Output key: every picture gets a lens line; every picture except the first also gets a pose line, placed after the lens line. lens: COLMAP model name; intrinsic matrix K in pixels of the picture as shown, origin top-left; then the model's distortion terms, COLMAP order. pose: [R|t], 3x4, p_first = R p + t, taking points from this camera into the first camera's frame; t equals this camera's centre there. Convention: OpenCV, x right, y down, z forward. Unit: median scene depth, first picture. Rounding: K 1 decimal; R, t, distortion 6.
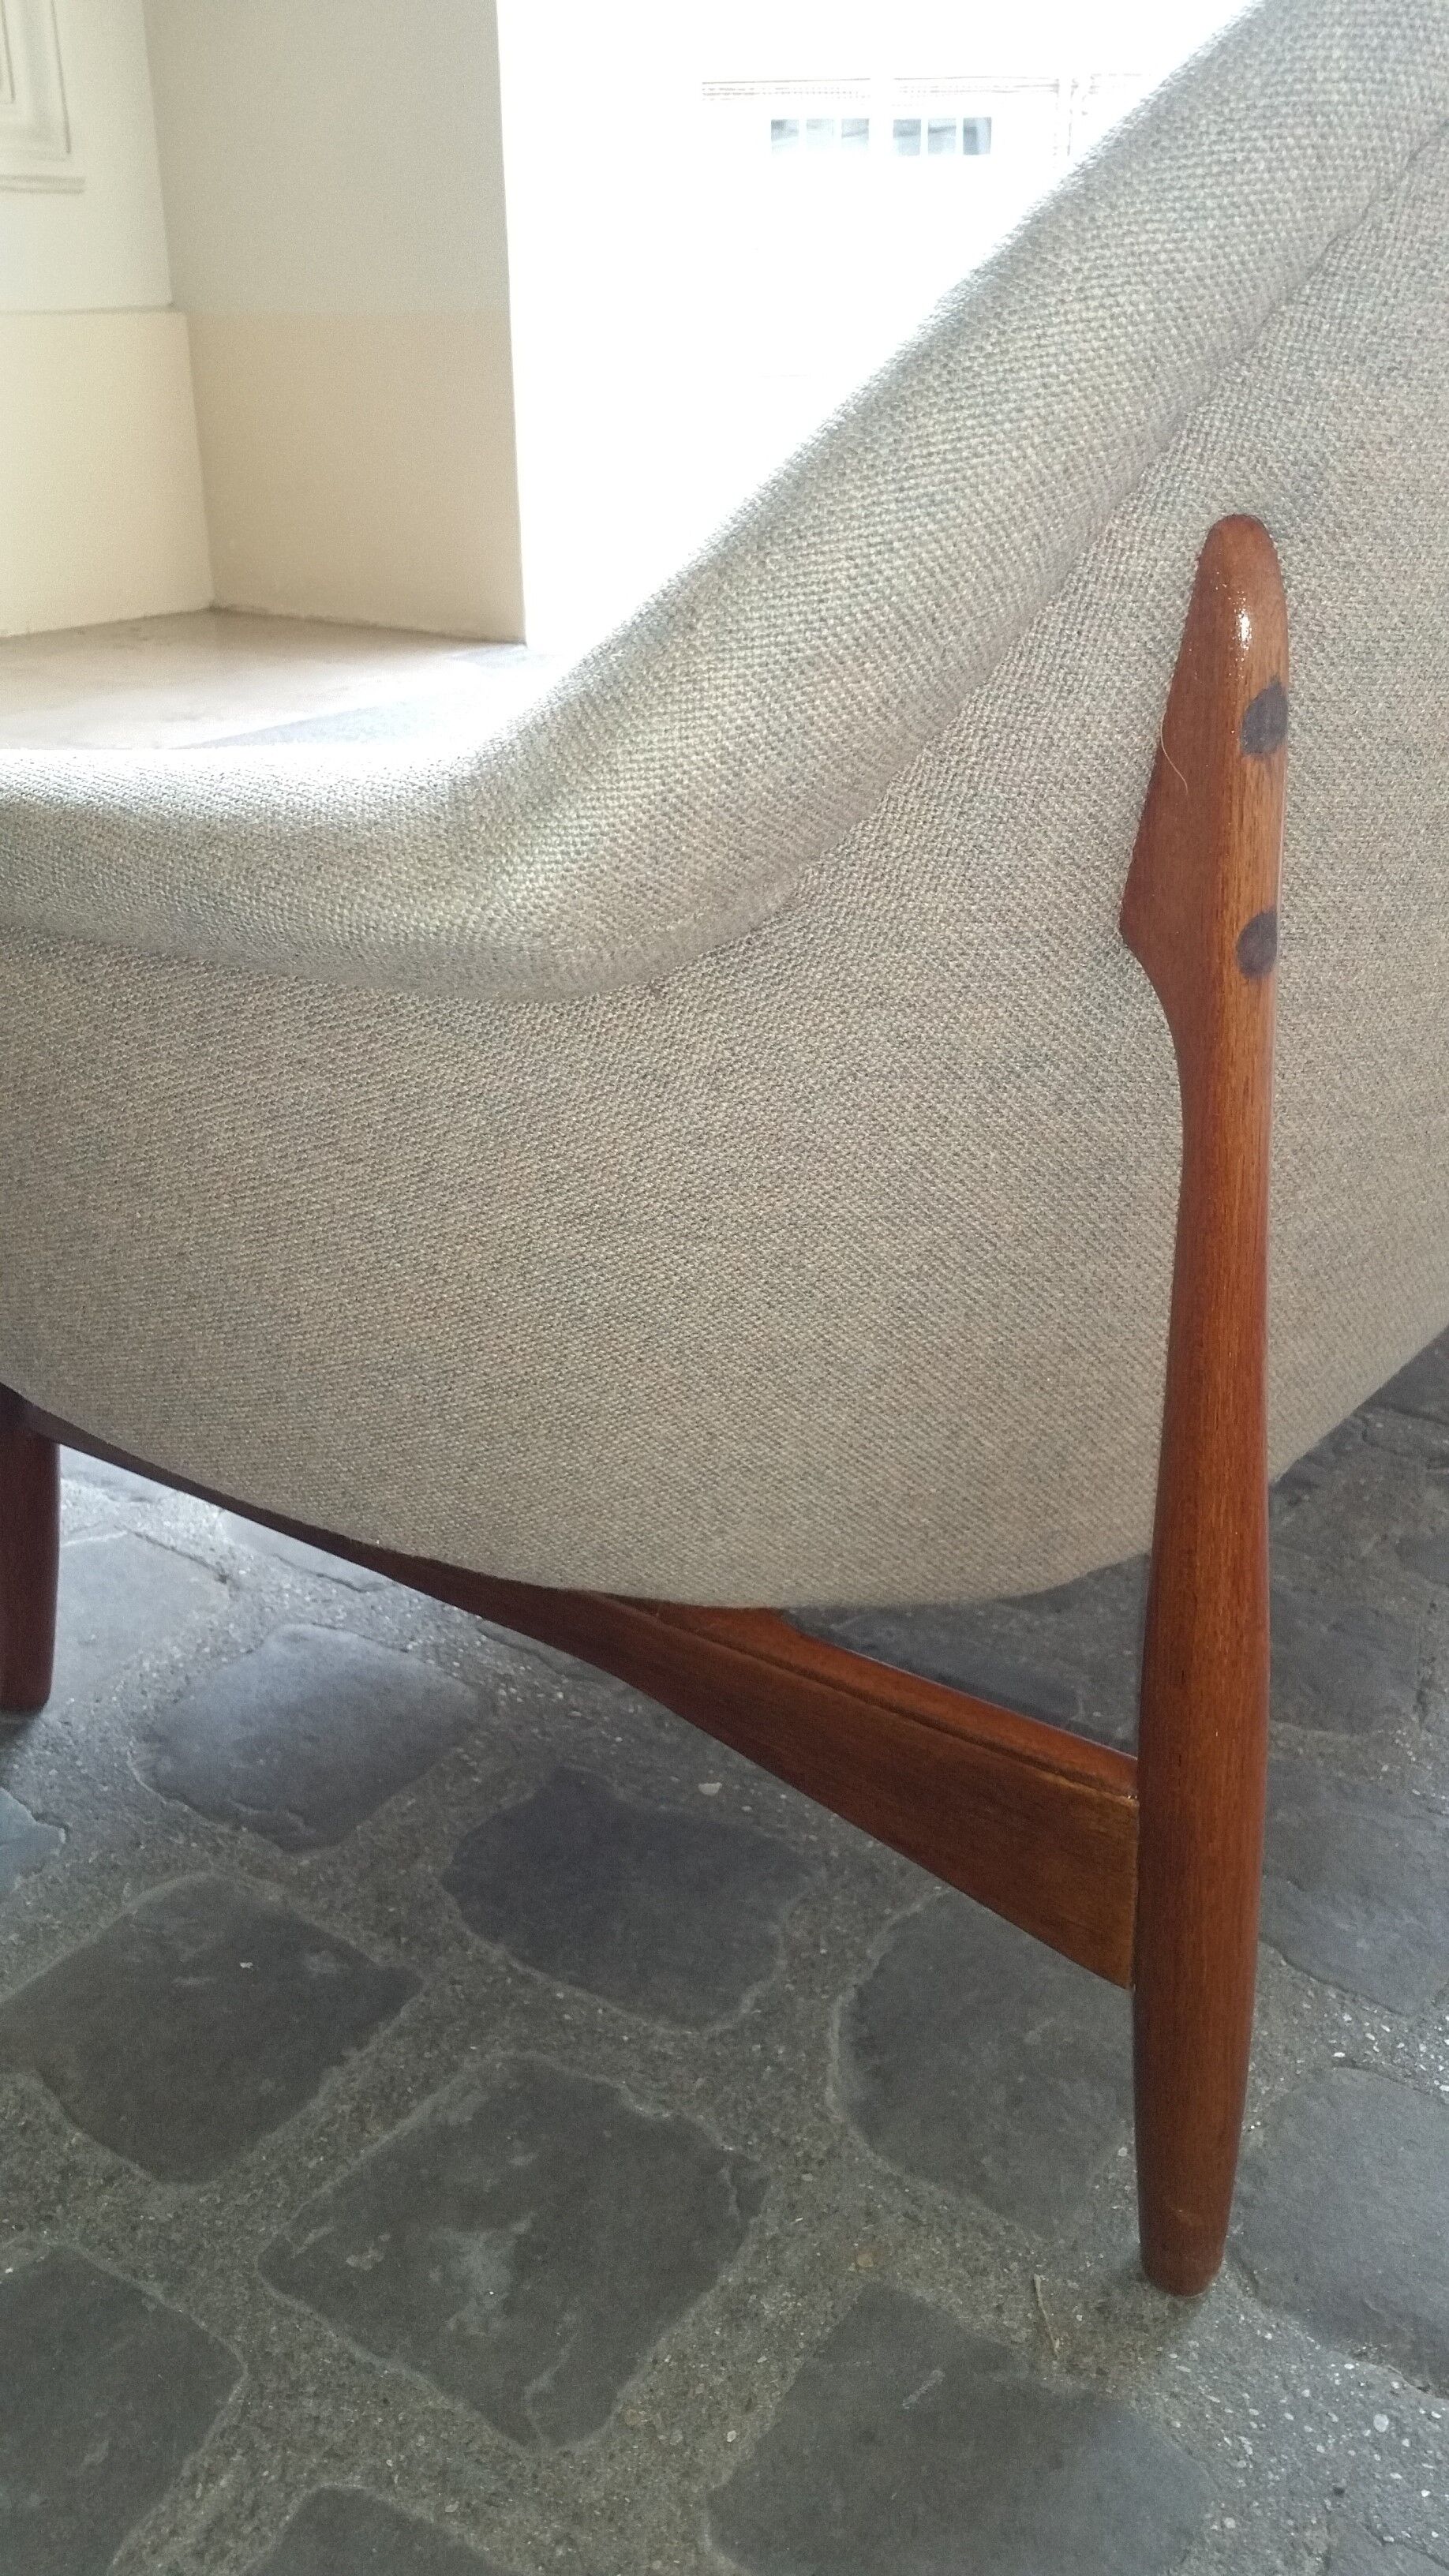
lens RADIAL K [[2103.7, 0, 685.1], [0, 2103.7, 1254.4], [0, 0, 1]] dist [0.135638, -0.295757]
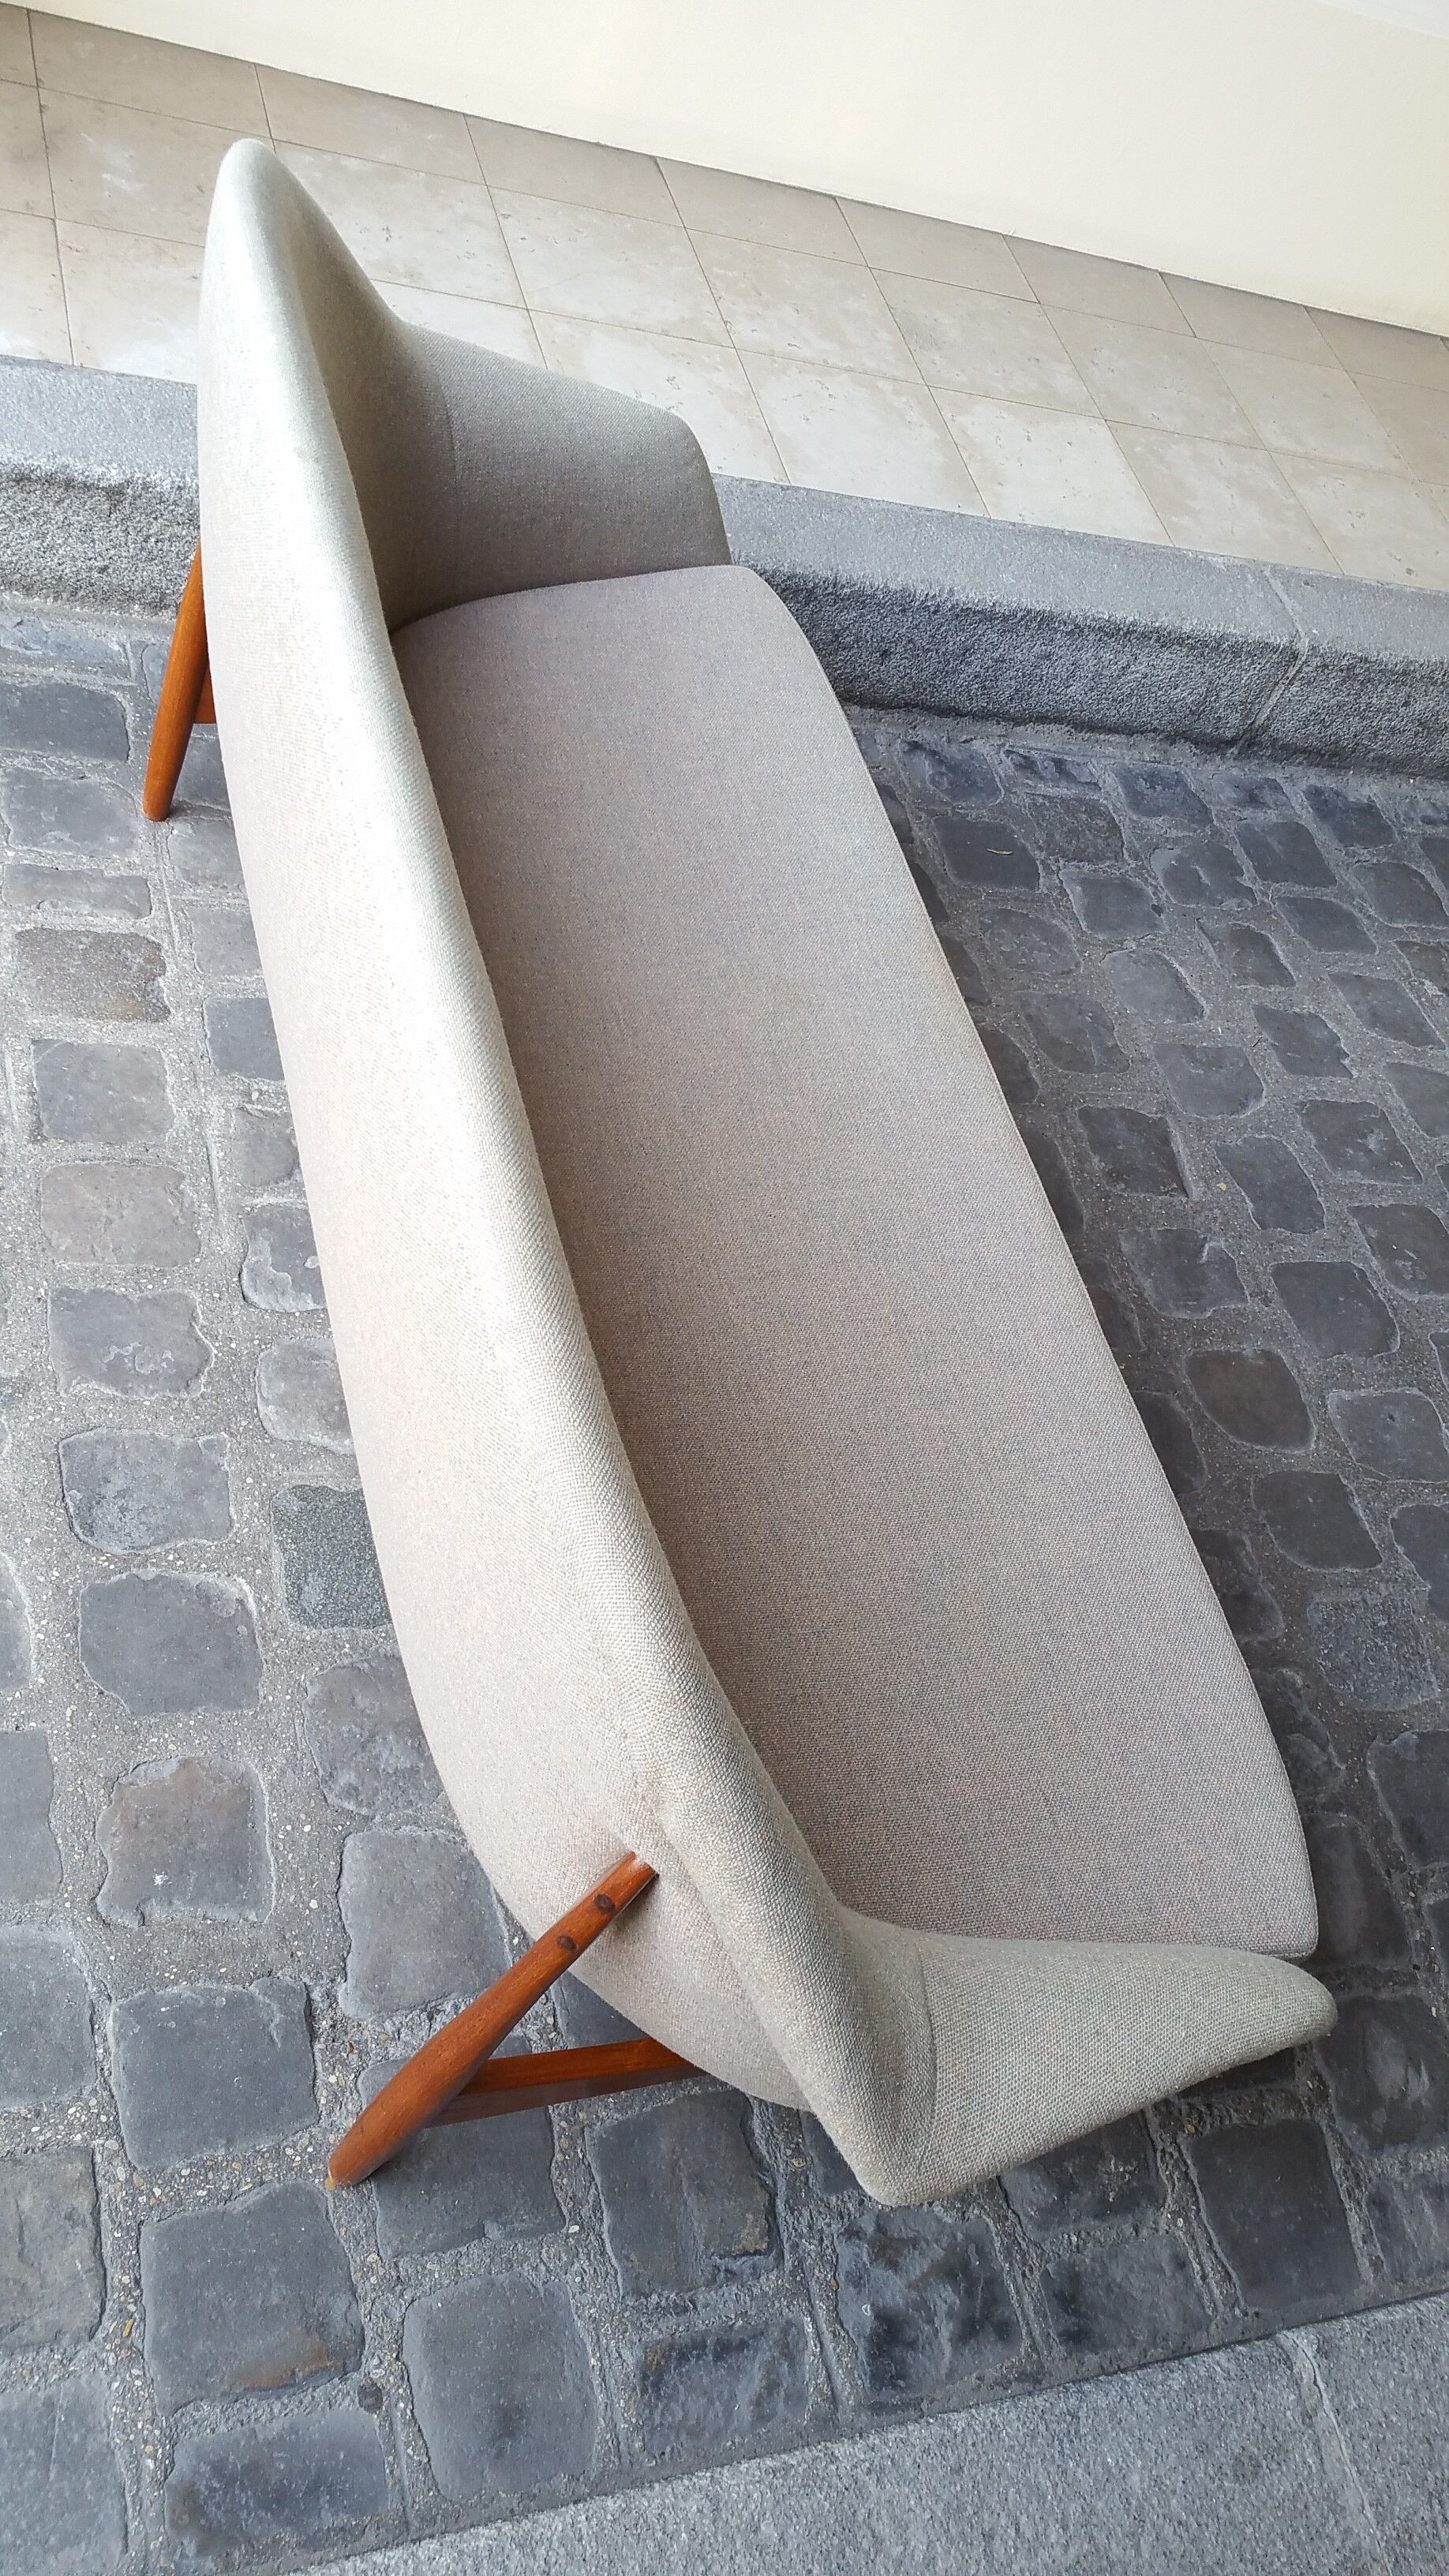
lens RADIAL K [[2098.9, 0, 679.4], [0, 2098.9, 1300.6], [0, 0, 1]] dist [0.181715, -0.428067]
pose [[-0.708526, -0.664680, 0.237046, -0.246768], [-0.022441, 0.356961, 0.933850, -2.299361], [-0.705327, 0.656338, -0.267833, 2.469028]]
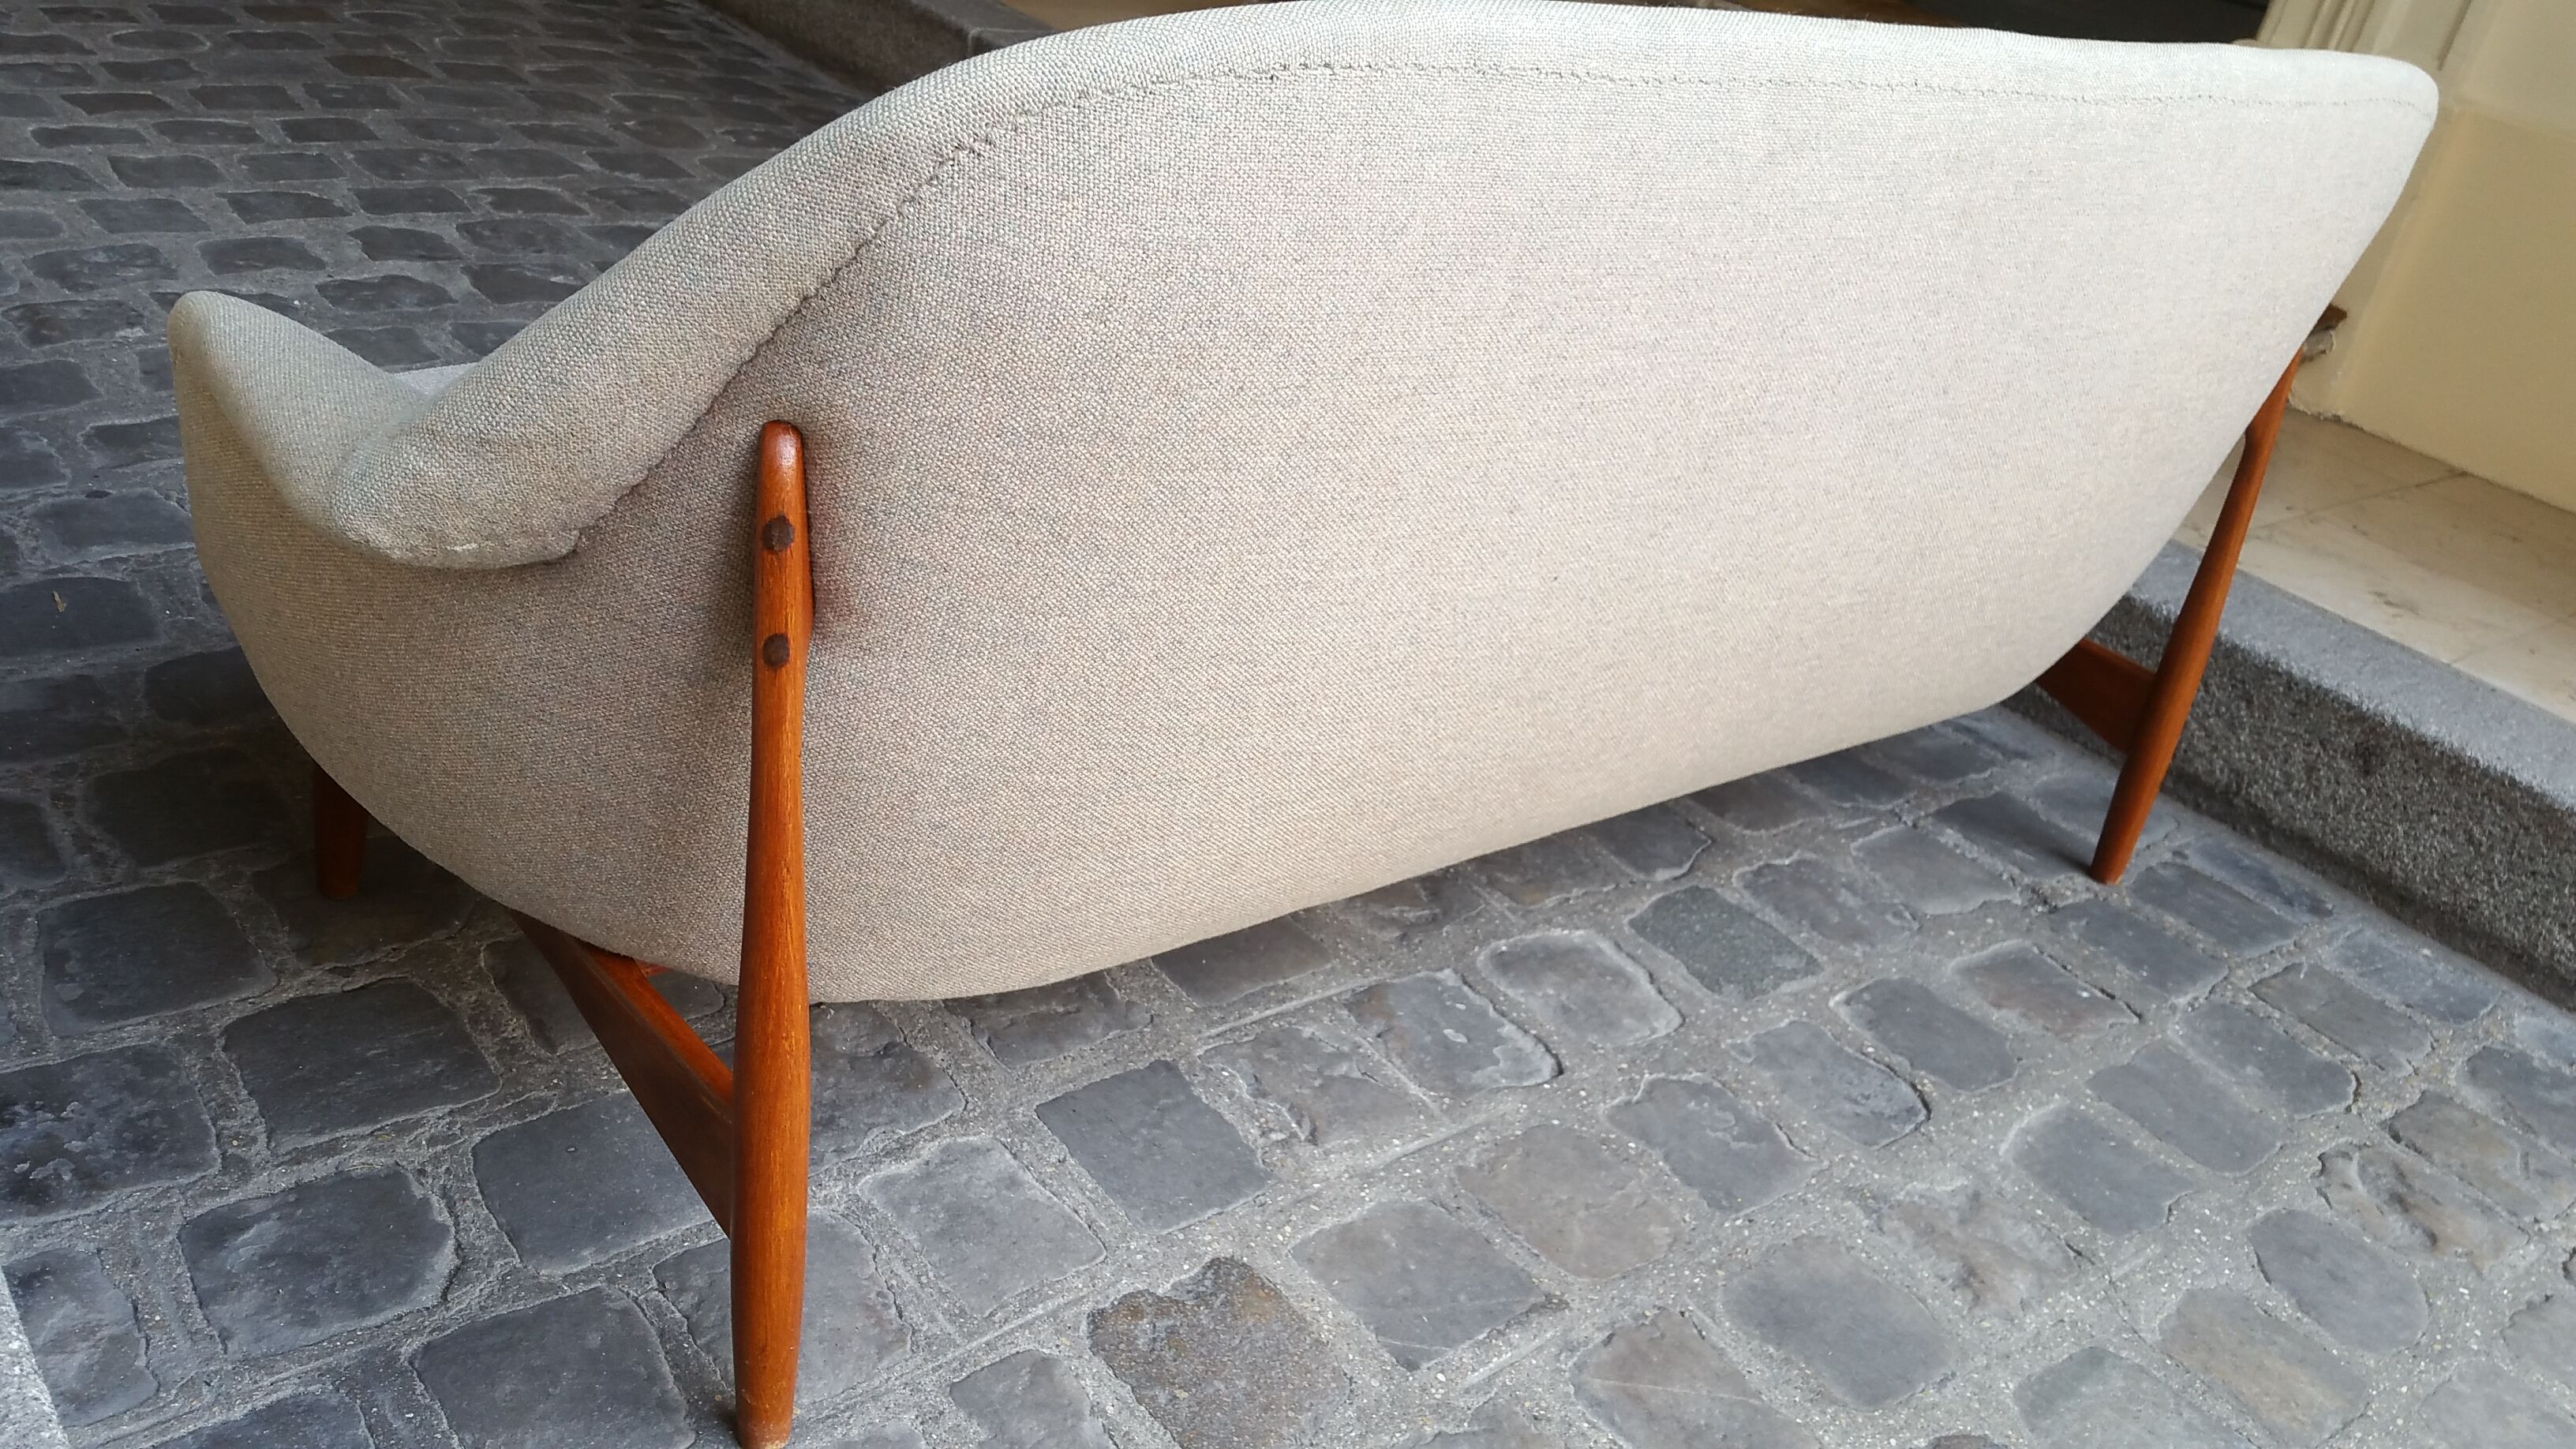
lens RADIAL K [[2098.9, 0, 1279.2], [0, 2098.9, 723.4], [0, 0, 1]] dist [0.181715, -0.428067]
pose [[-0.279260, 0.409286, -0.868619, 2.103424], [-0.553603, 0.670500, 0.493916, -1.172885], [0.784563, 0.618801, 0.039338, 1.754755]]
